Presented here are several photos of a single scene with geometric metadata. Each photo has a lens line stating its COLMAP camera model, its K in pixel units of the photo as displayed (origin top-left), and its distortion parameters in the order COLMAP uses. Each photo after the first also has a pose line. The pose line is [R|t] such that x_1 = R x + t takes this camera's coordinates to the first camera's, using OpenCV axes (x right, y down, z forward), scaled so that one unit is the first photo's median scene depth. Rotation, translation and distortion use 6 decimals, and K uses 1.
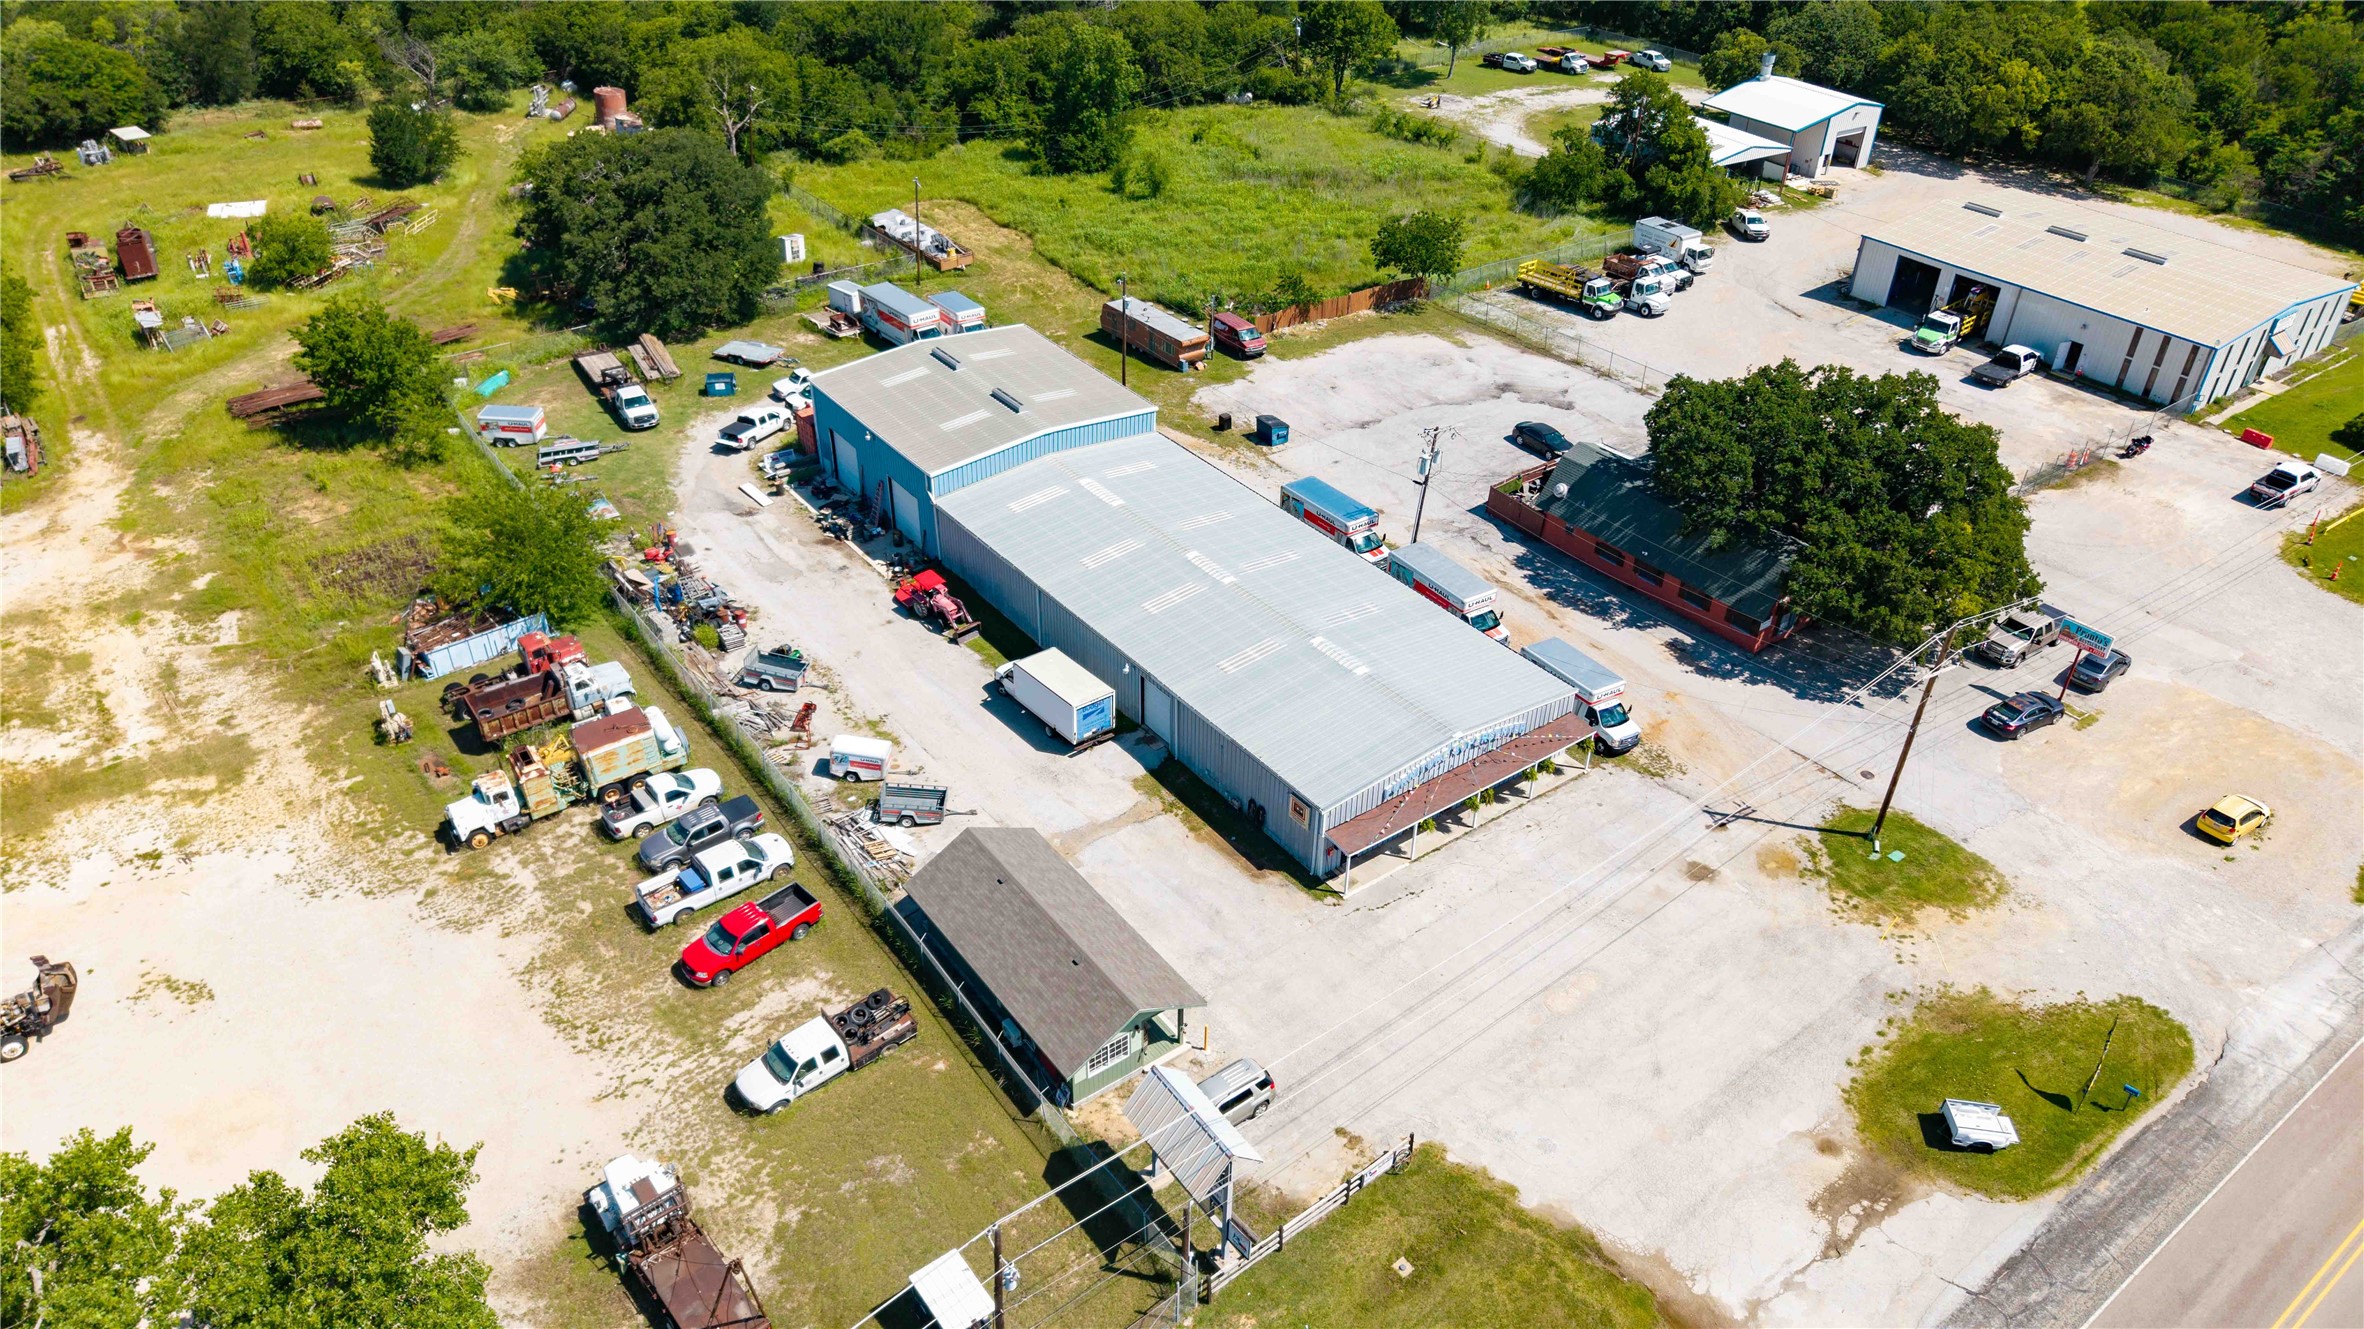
lens RADIAL K [[1584.5, 0, 1172.0], [0, 1584.5, 667.4], [0, 0, 1]] dist [0.046012, -0.072412]
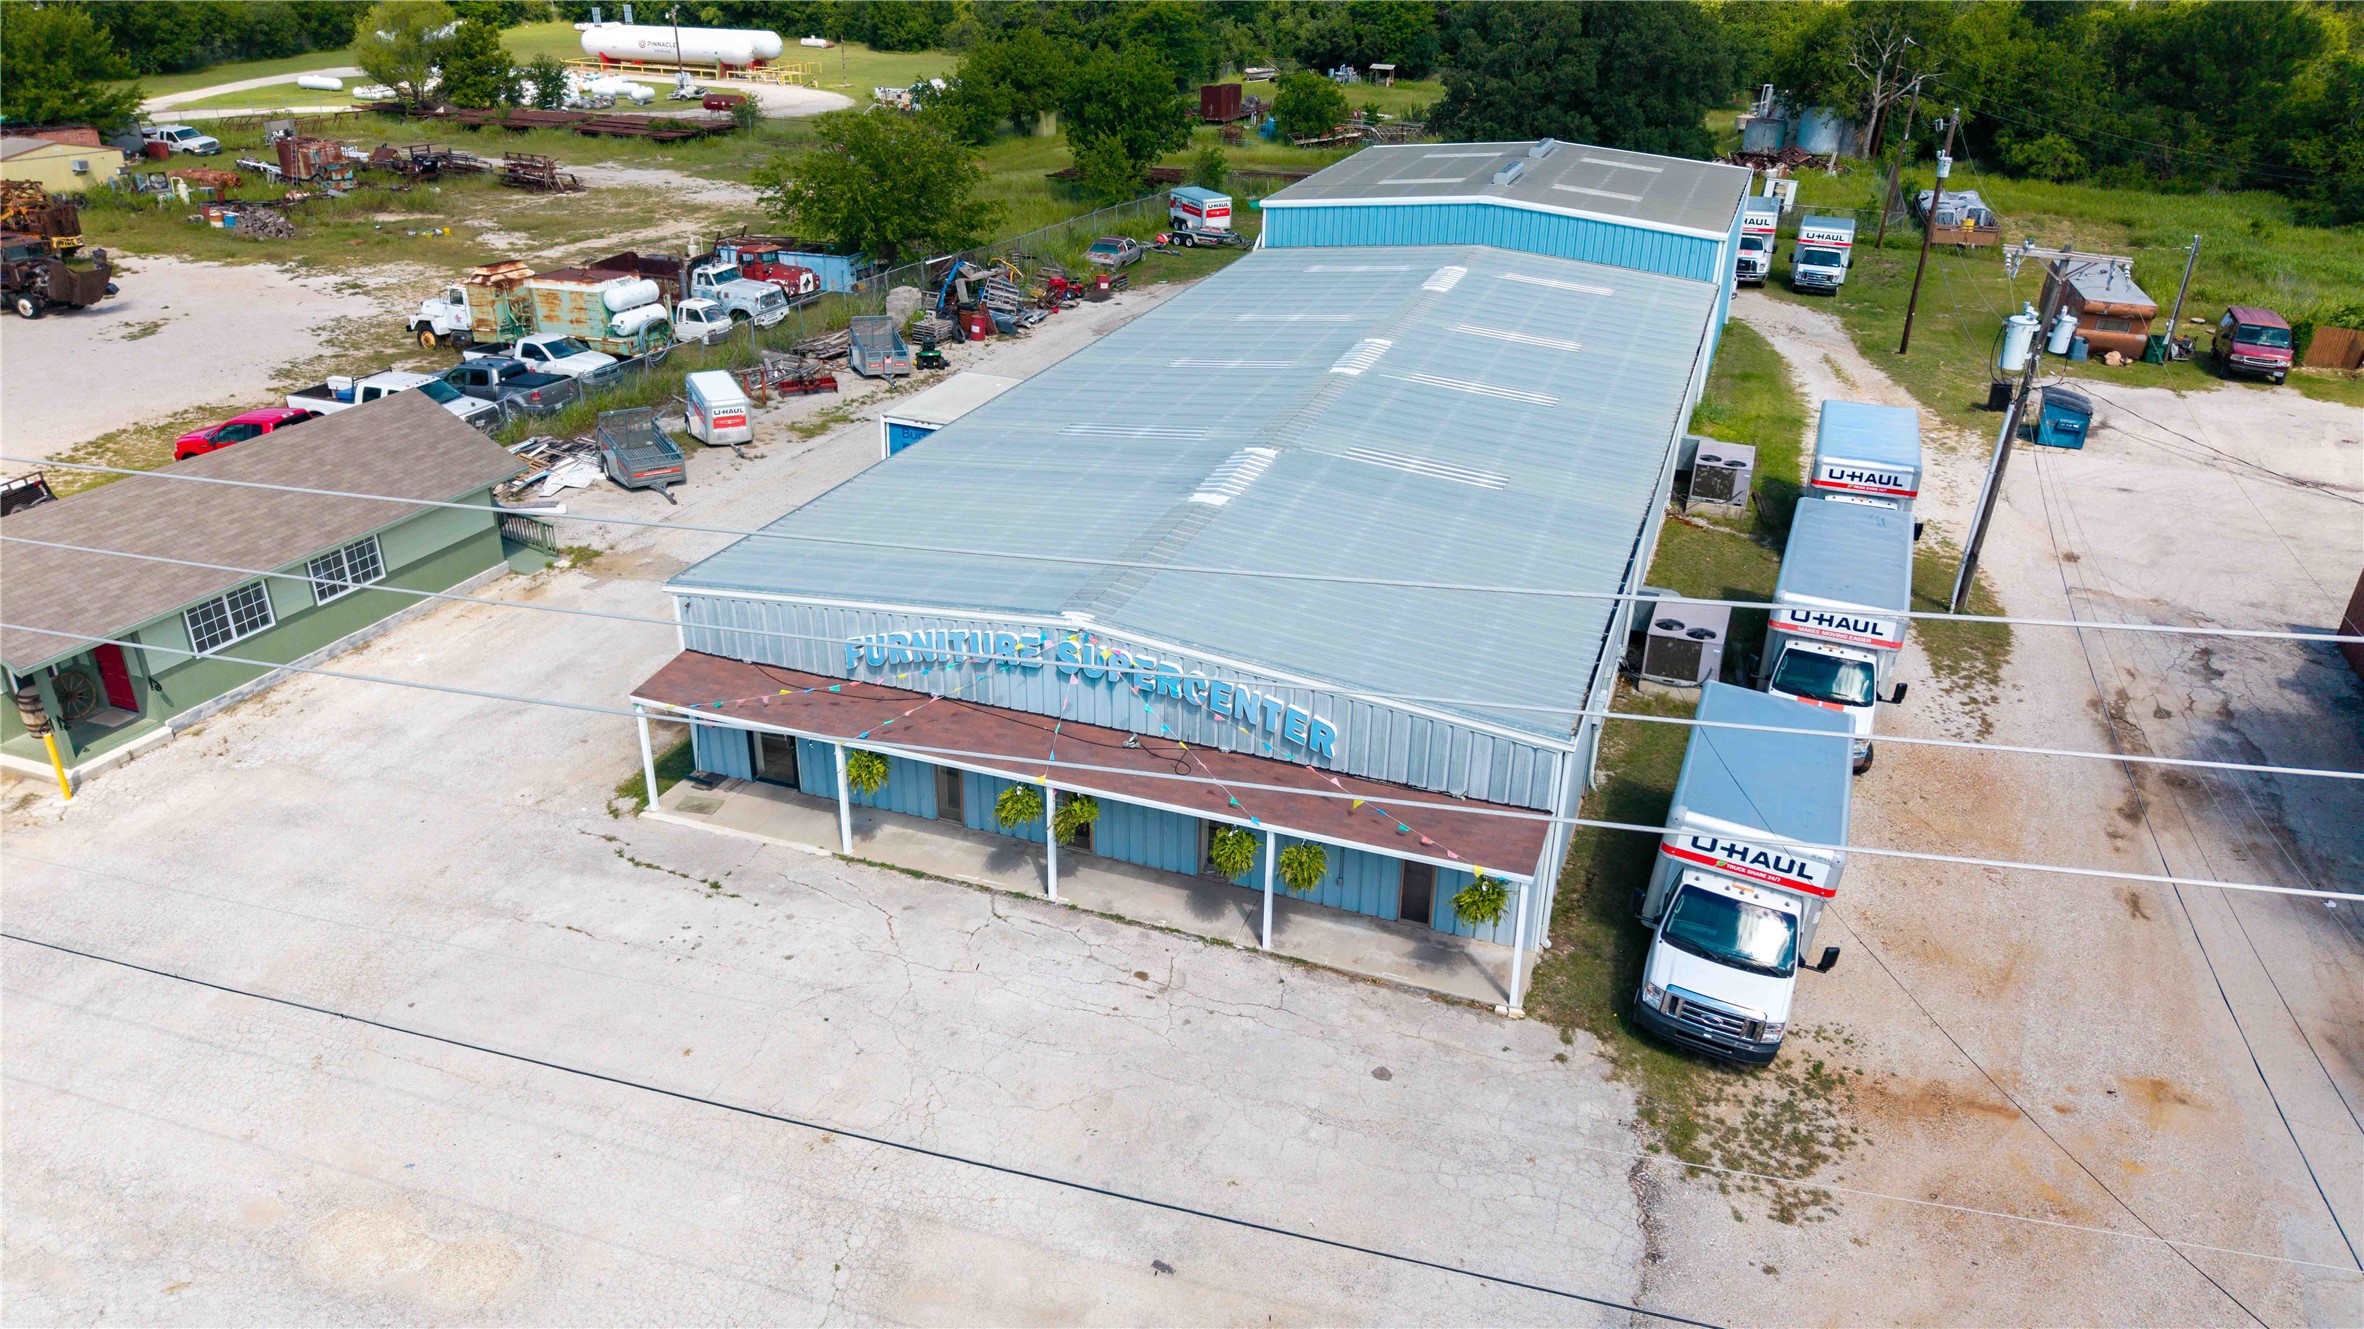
lens RADIAL K [[1586.3, 0, 1172.0], [0, 1586.3, 675.4], [0, 0, 1]] dist [0.006500, -0.003698]
pose [[0.545986, 0.357756, -0.757568, 0.326990], [-0.475183, 0.876963, 0.071671, 0.013088], [0.690000, 0.320853, 0.648810, 0.551760]]
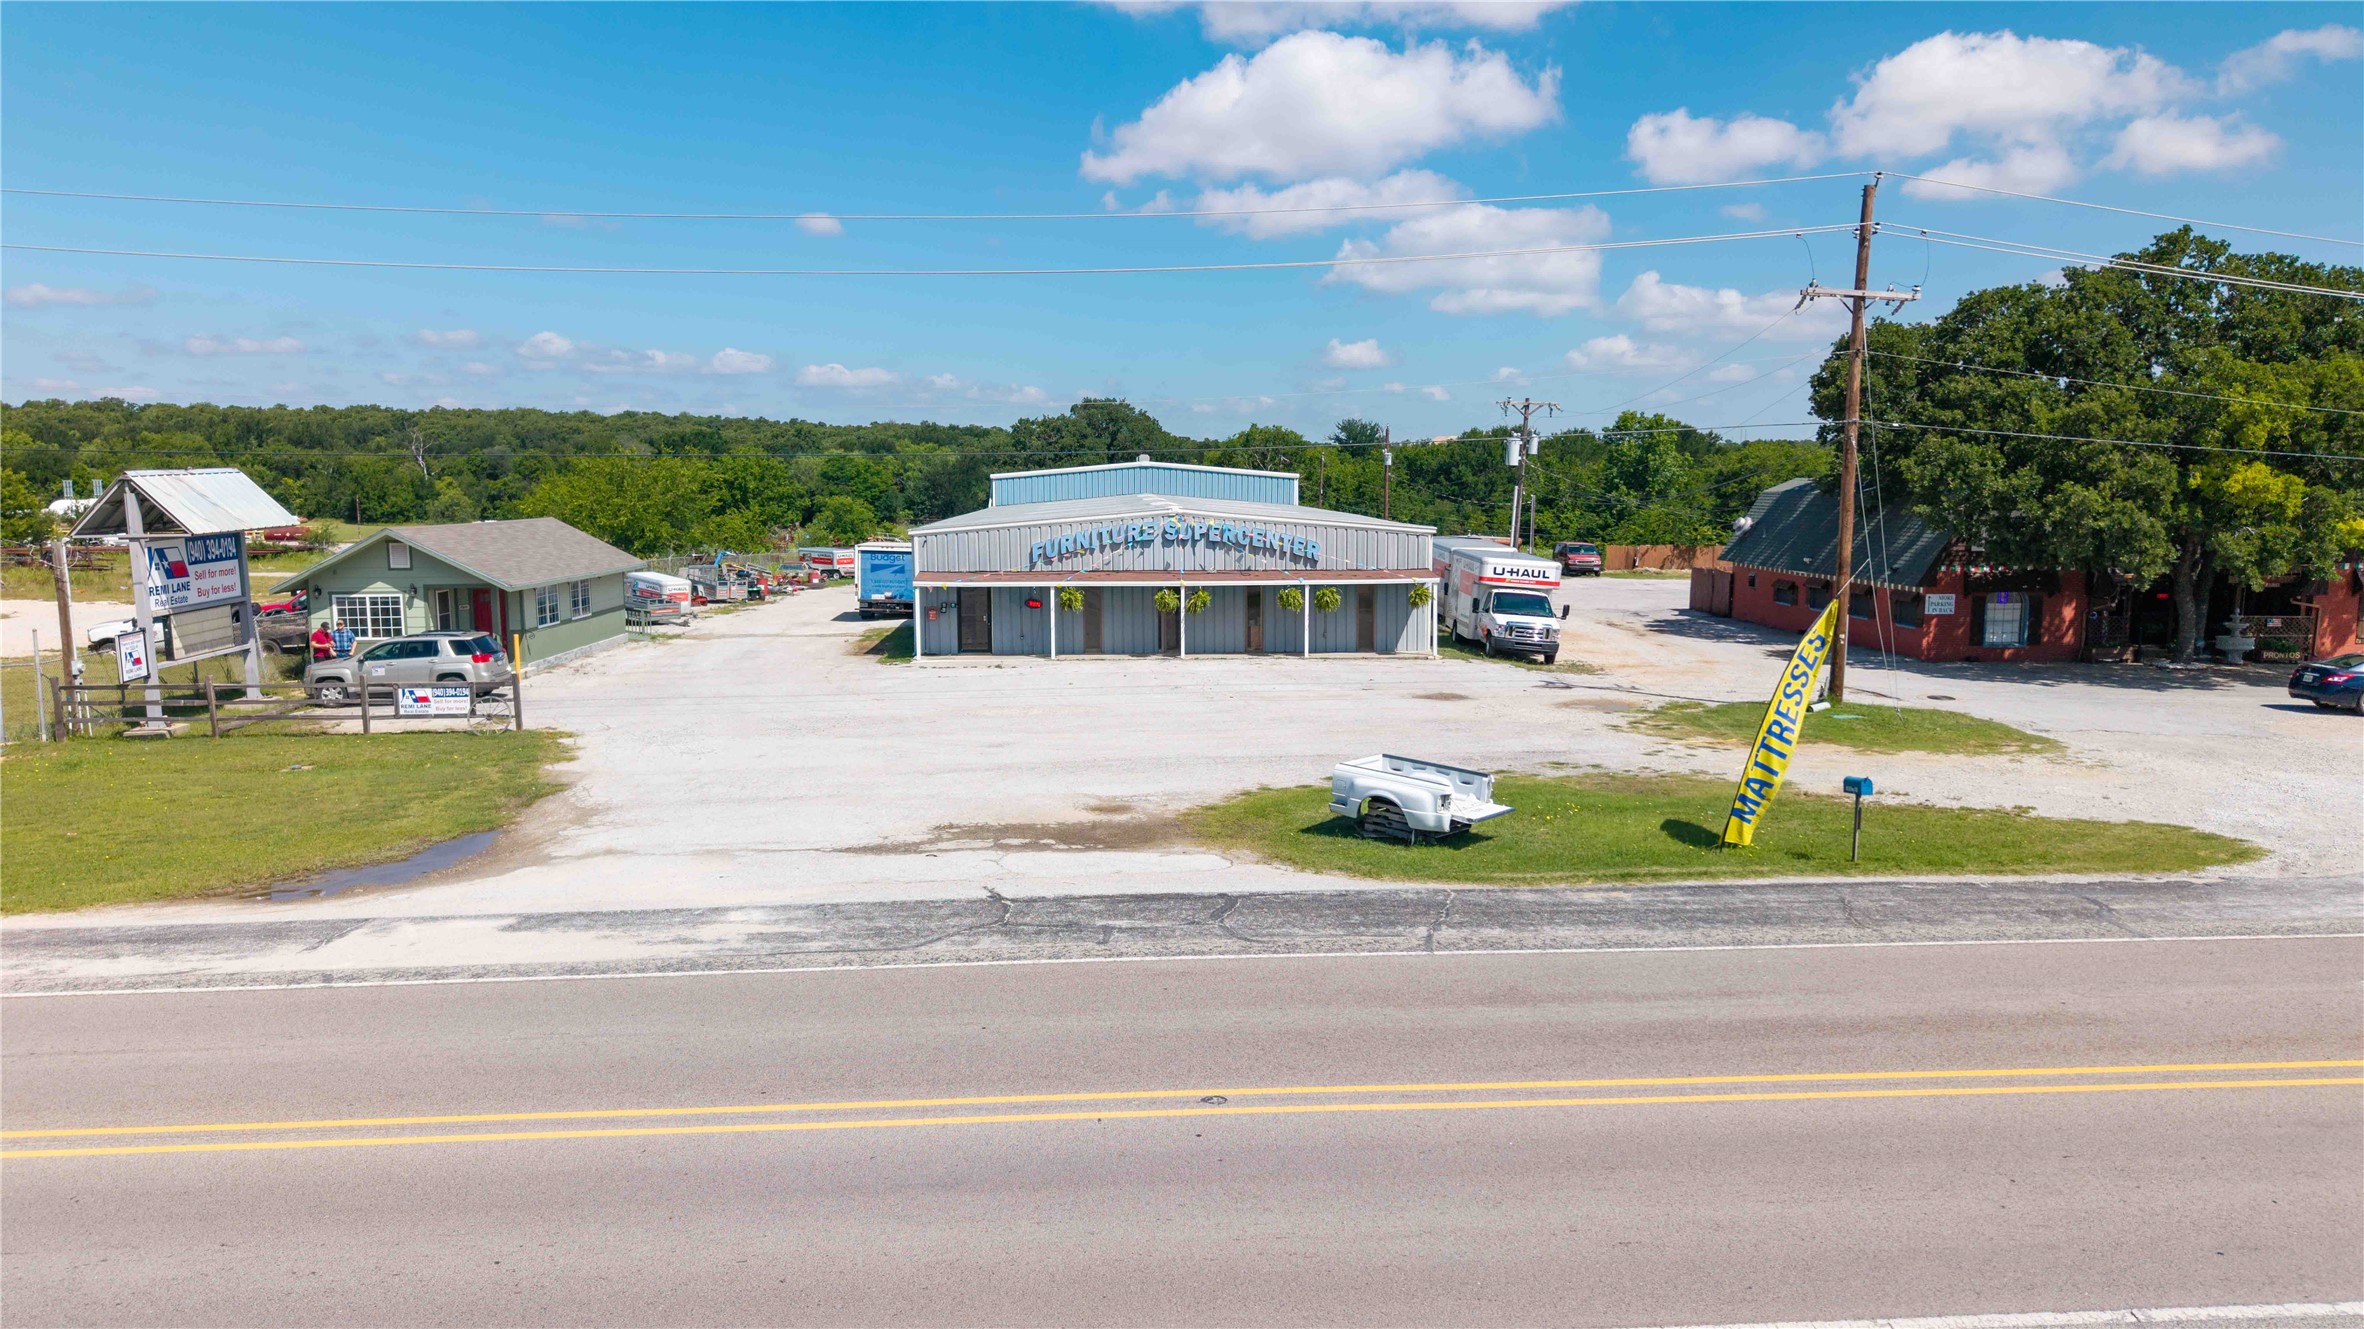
lens RADIAL K [[1602.4, 0, 1172.3], [0, 1602.4, 653.8], [0, 0, 1]] dist [0.047467, -0.058348]
pose [[0.831047, 0.047241, -0.554193, 0.391647], [-0.301619, 0.875437, -0.377672, 0.248101], [0.467319, 0.481018, 0.741778, 0.367958]]
